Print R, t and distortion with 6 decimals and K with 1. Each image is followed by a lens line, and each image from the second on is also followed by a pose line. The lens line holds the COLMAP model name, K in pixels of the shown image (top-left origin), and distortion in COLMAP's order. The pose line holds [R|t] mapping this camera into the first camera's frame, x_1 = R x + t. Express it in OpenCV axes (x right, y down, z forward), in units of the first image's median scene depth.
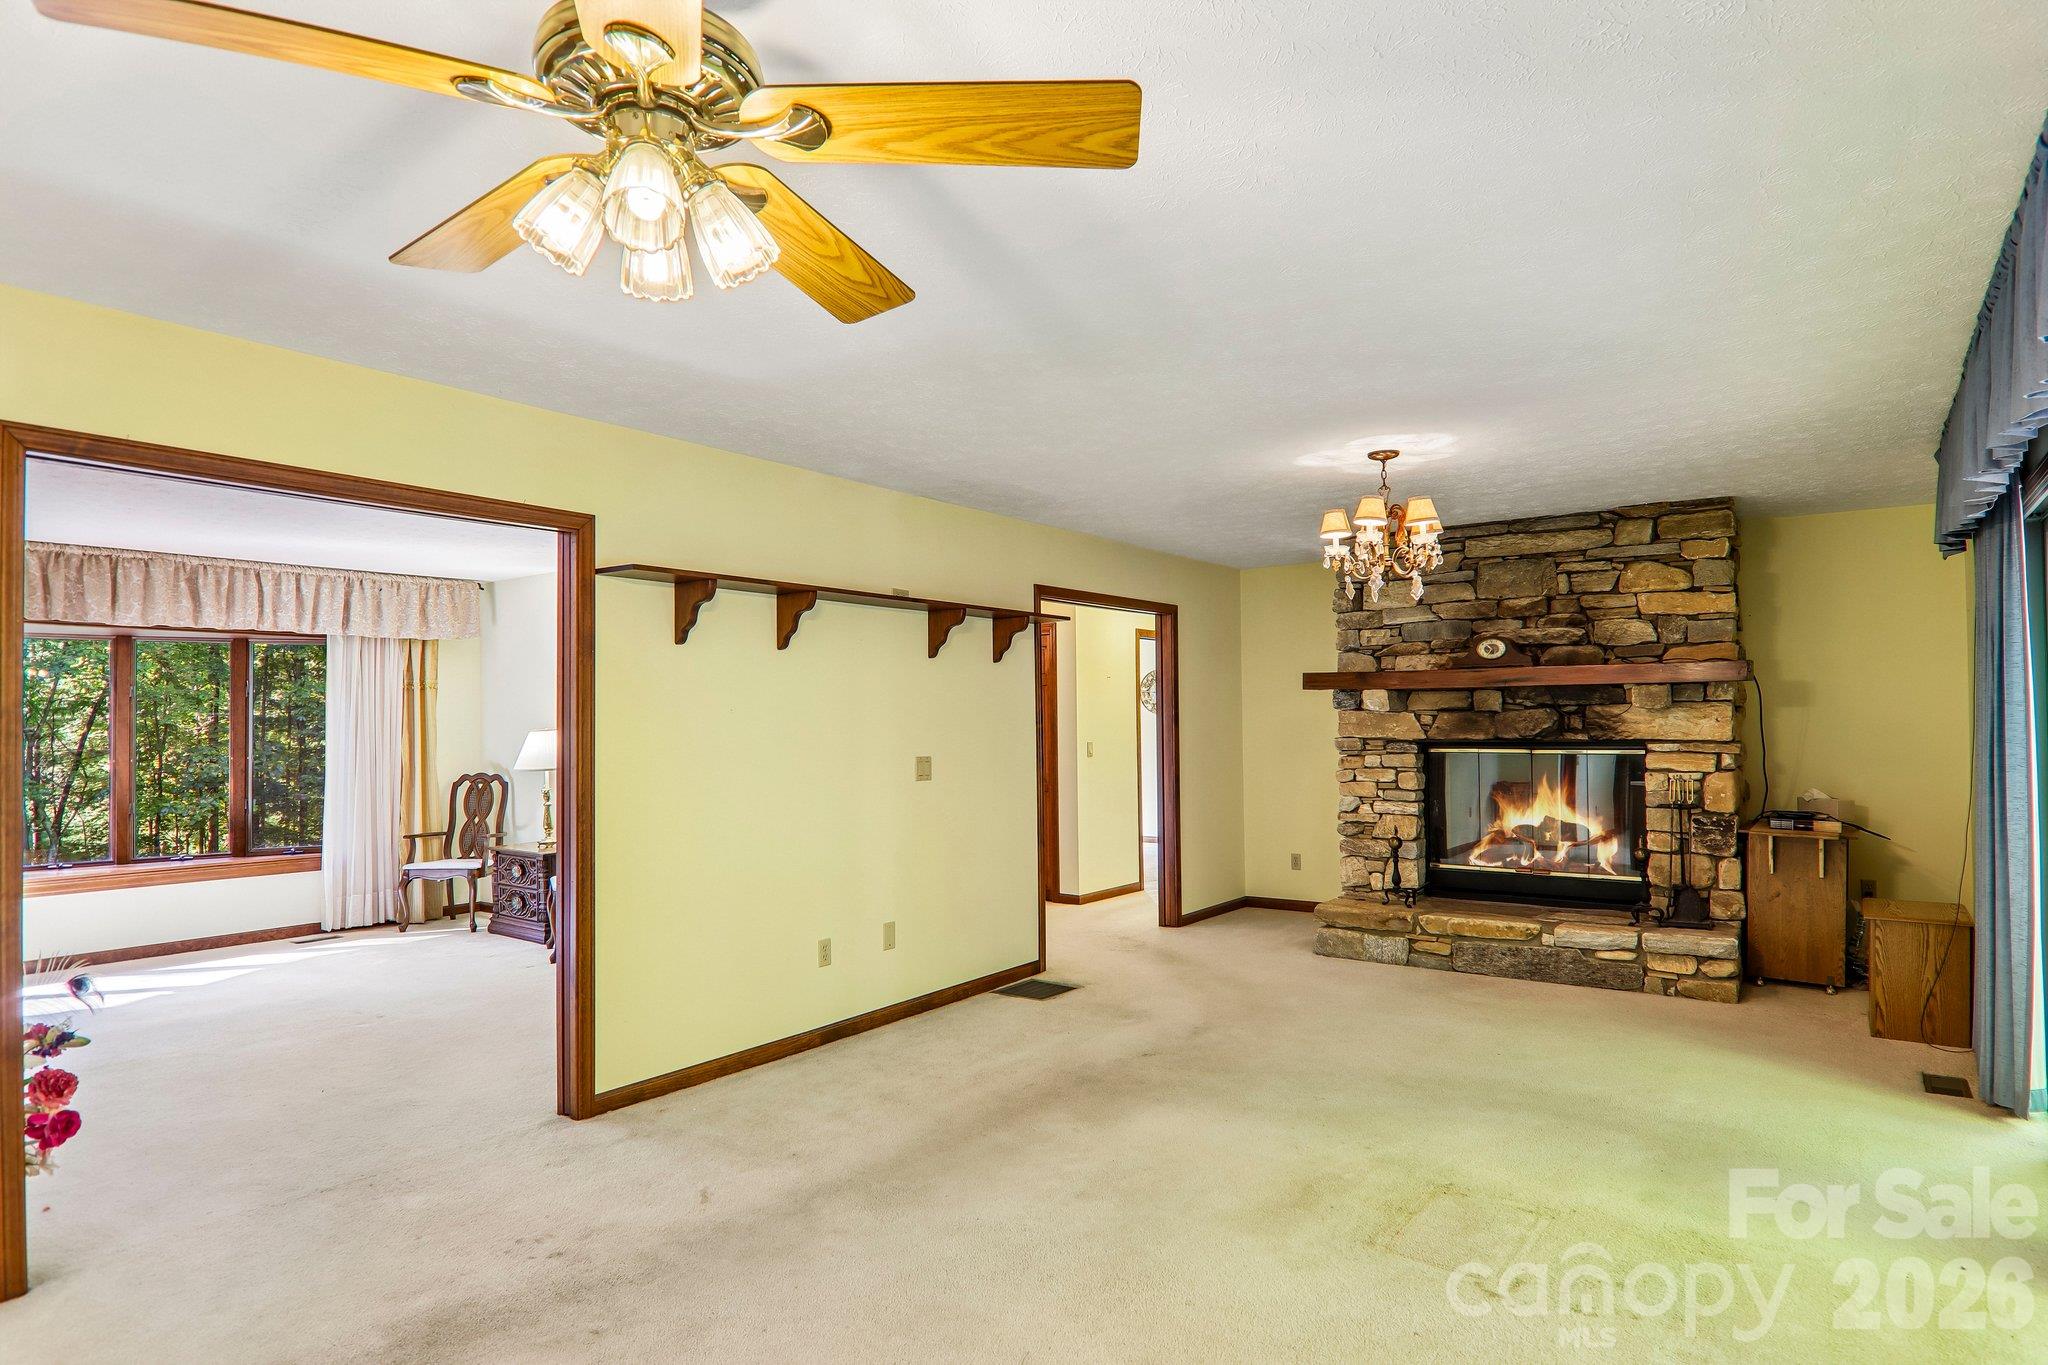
lens RADIAL K [[1137.0, 0, 1028.1], [0, 1137.0, 701.9], [0, 0, 1]] dist [0.006884, -0.021301]
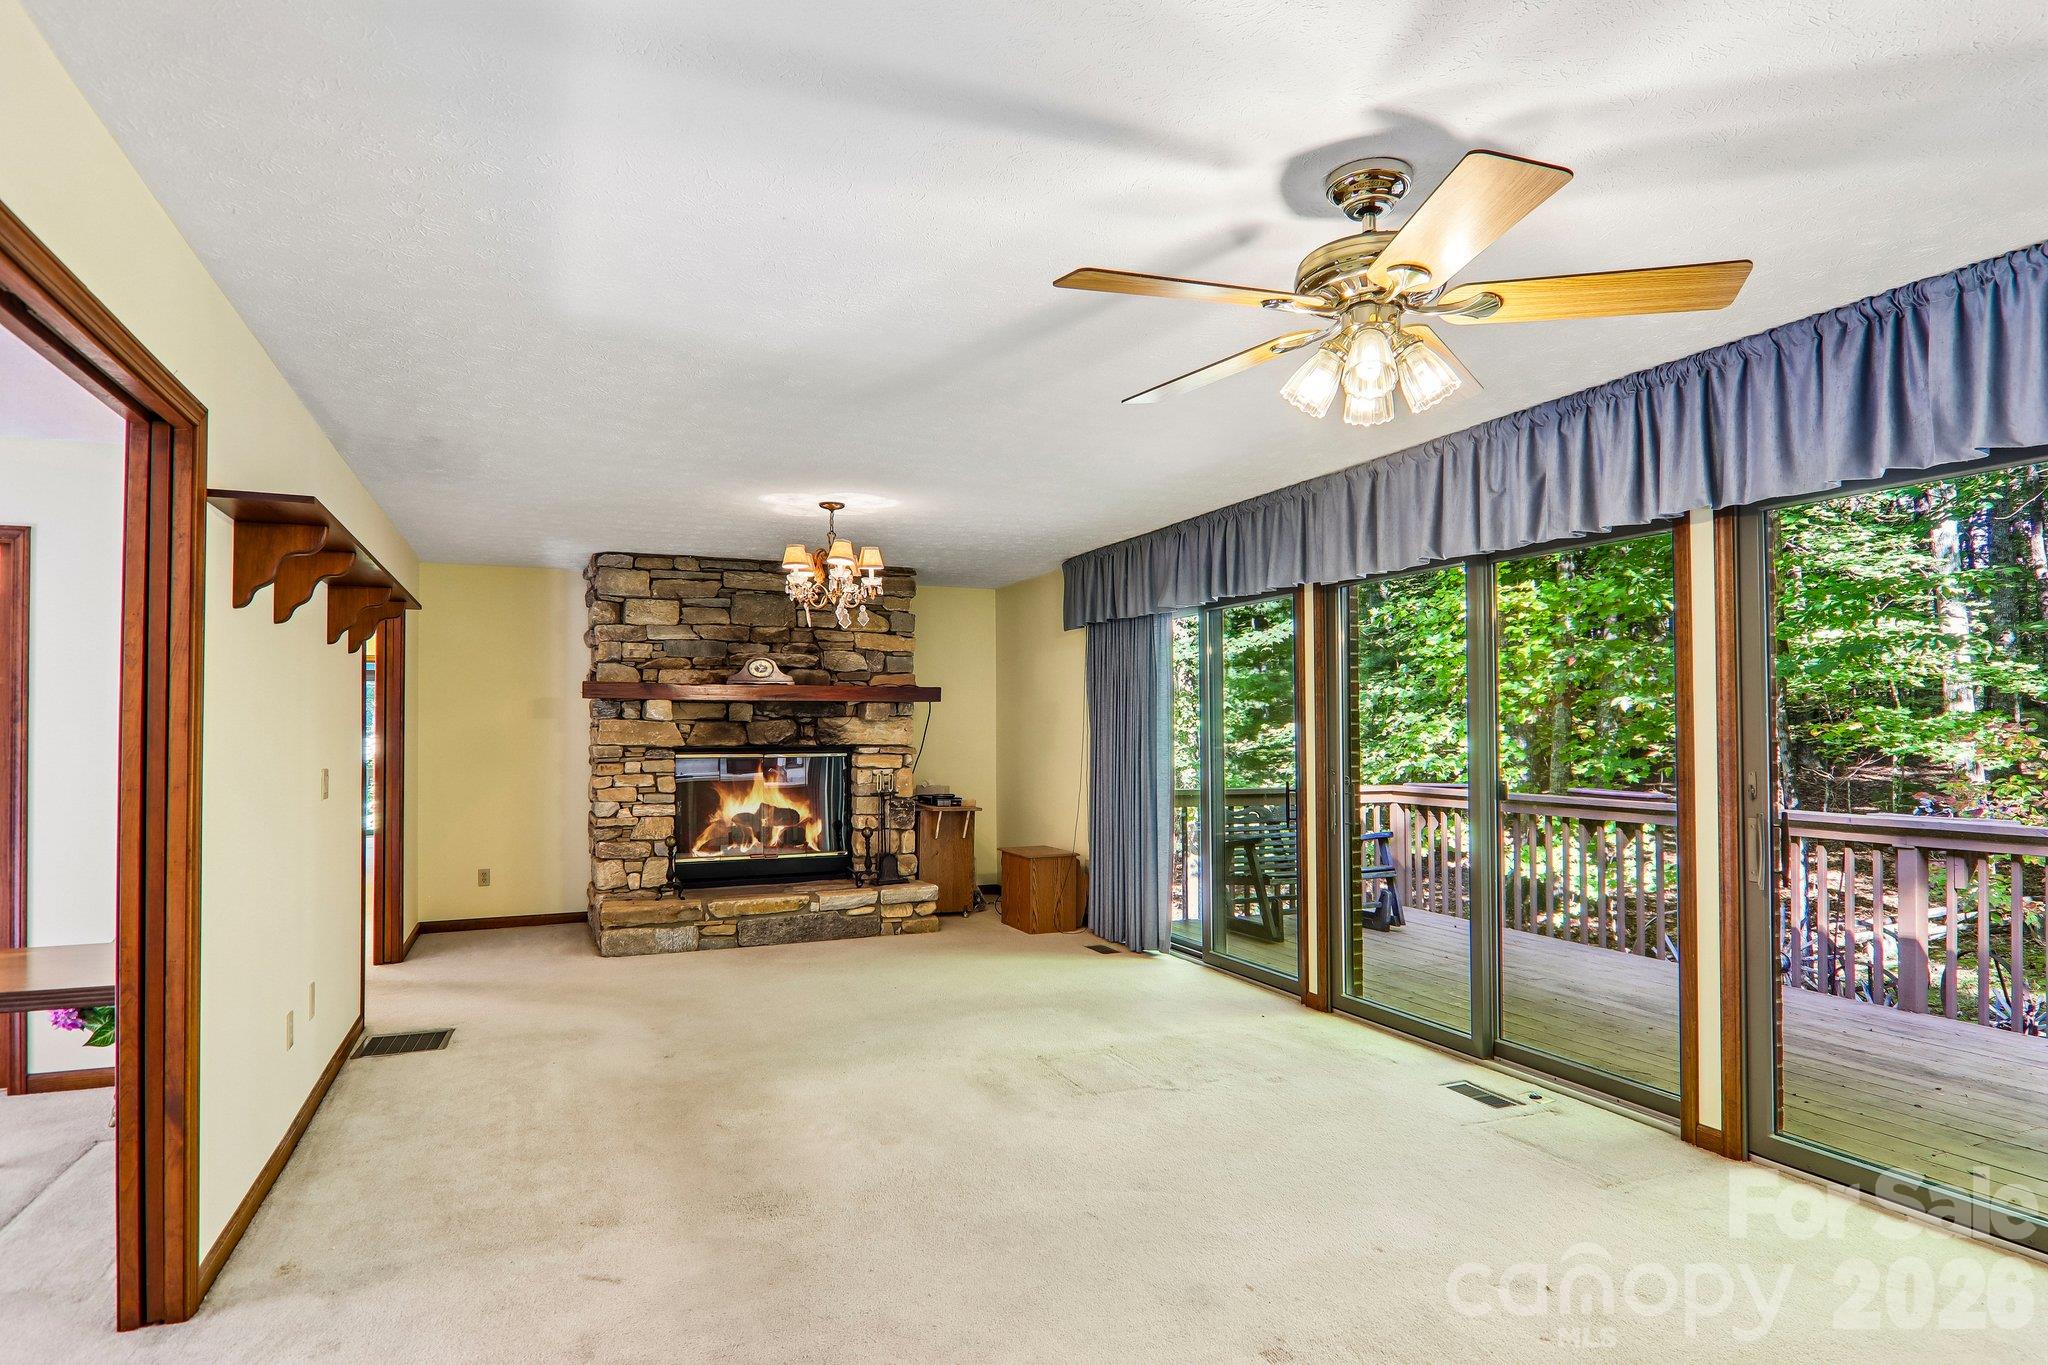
lens RADIAL K [[1137.0, 0, 1028.1], [0, 1137.0, 701.9], [0, 0, 1]] dist [0.006884, -0.021301]
pose [[0.511222, 0.027867, 0.858997, -0.476932], [-0.016149, 0.999609, -0.022818, 0.010816], [-0.859297, -0.002206, 0.511473, 0.165200]]
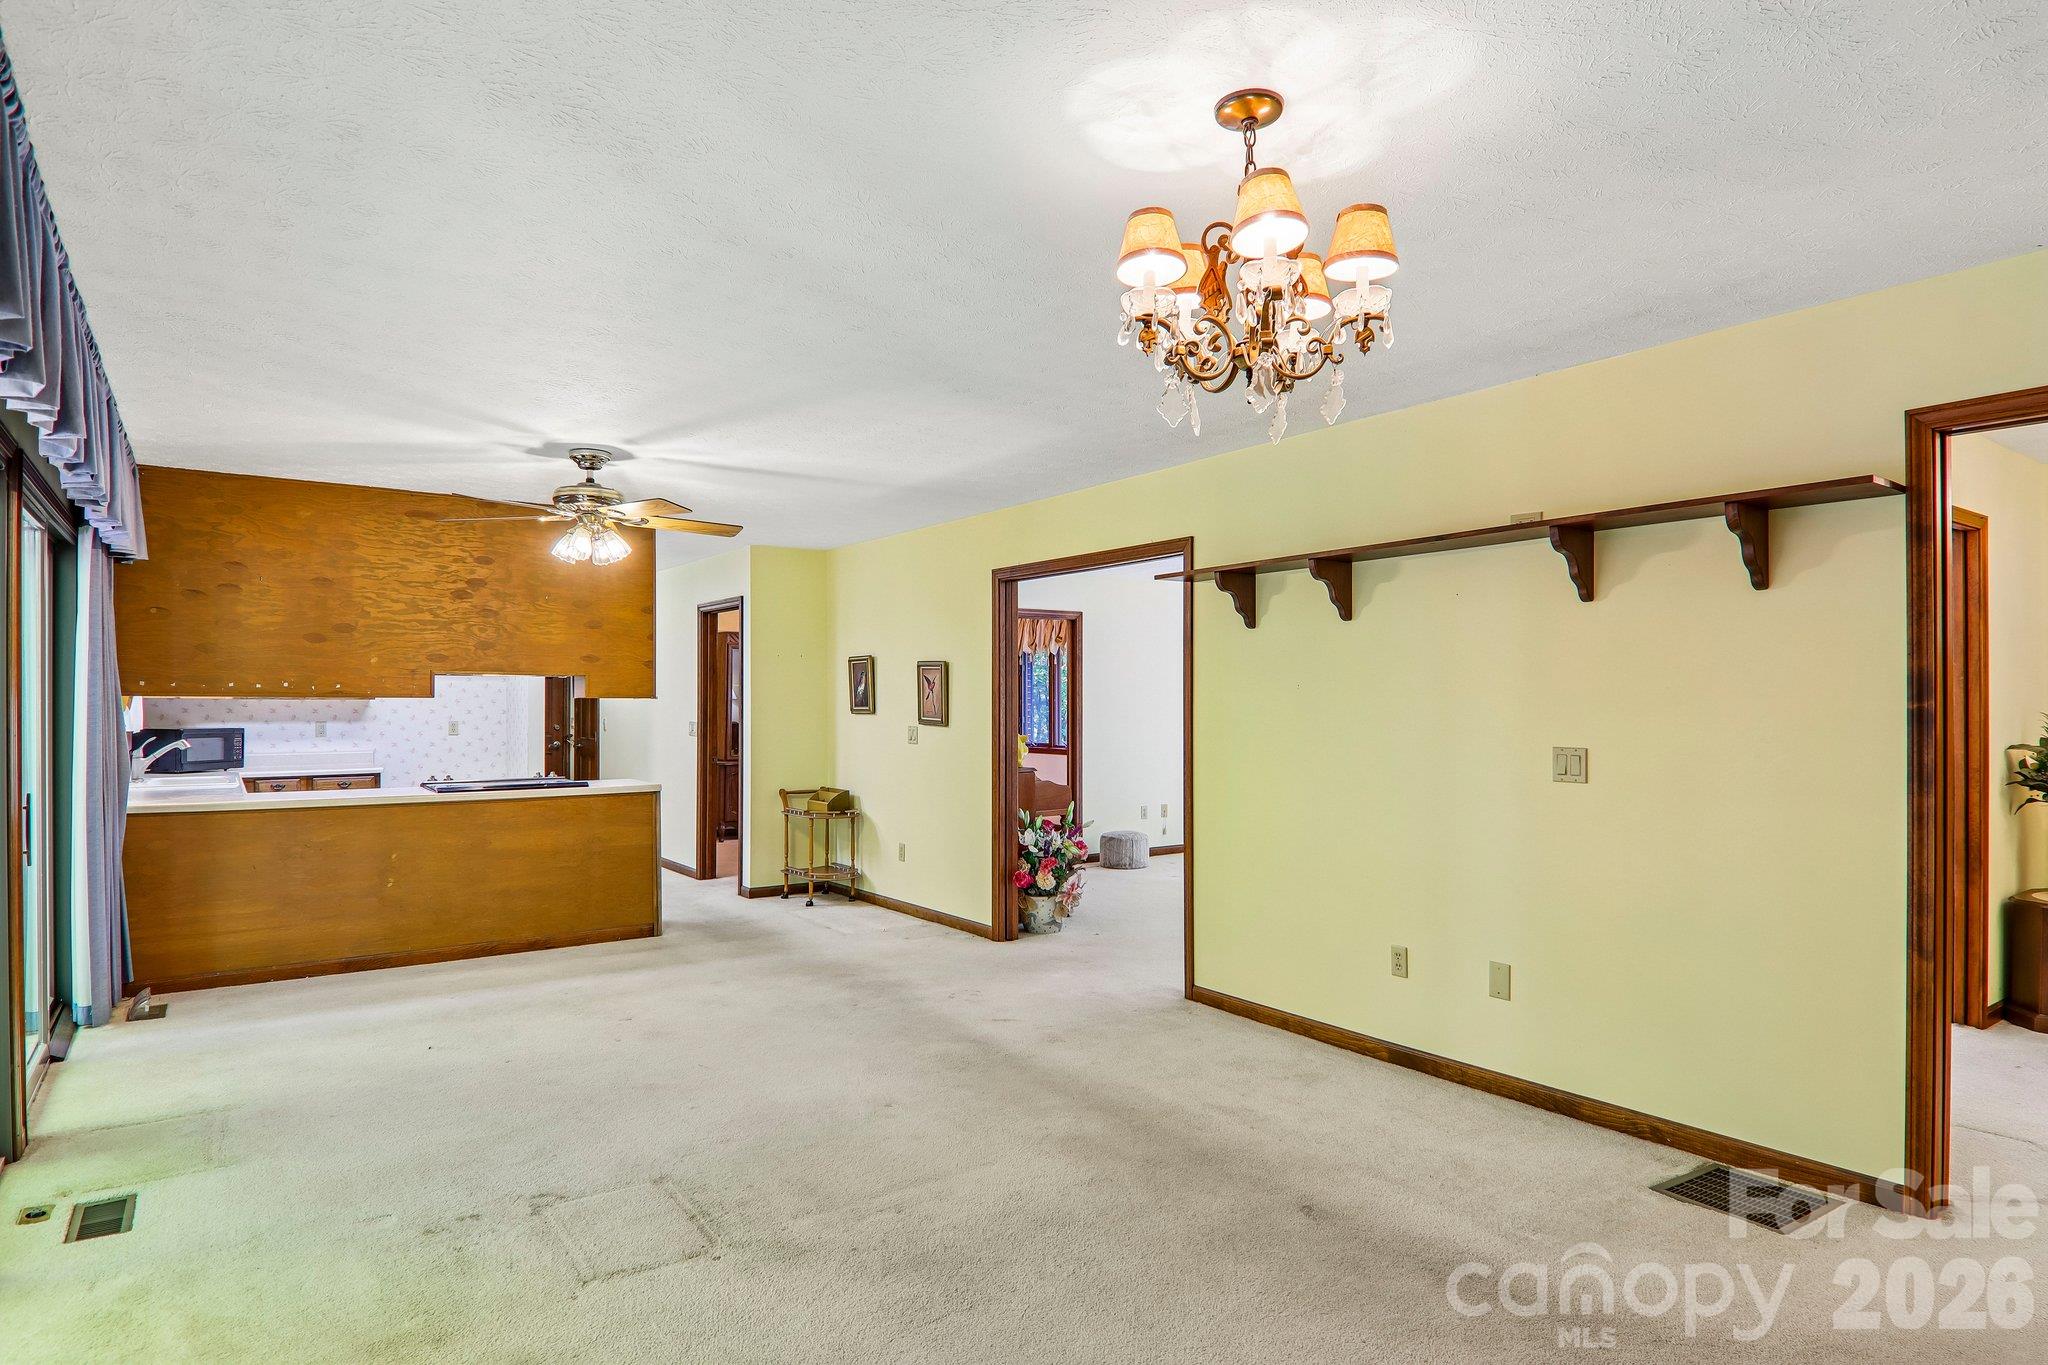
lens RADIAL K [[1137.0, 0, 1028.1], [0, 1137.0, 701.9], [0, 0, 1]] dist [0.006884, -0.021301]
pose [[-0.320548, 0.009062, -0.947189, 0.607890], [0.022736, 0.999740, 0.001871, 0.011228], [0.946959, -0.020935, -0.320671, 0.836952]]
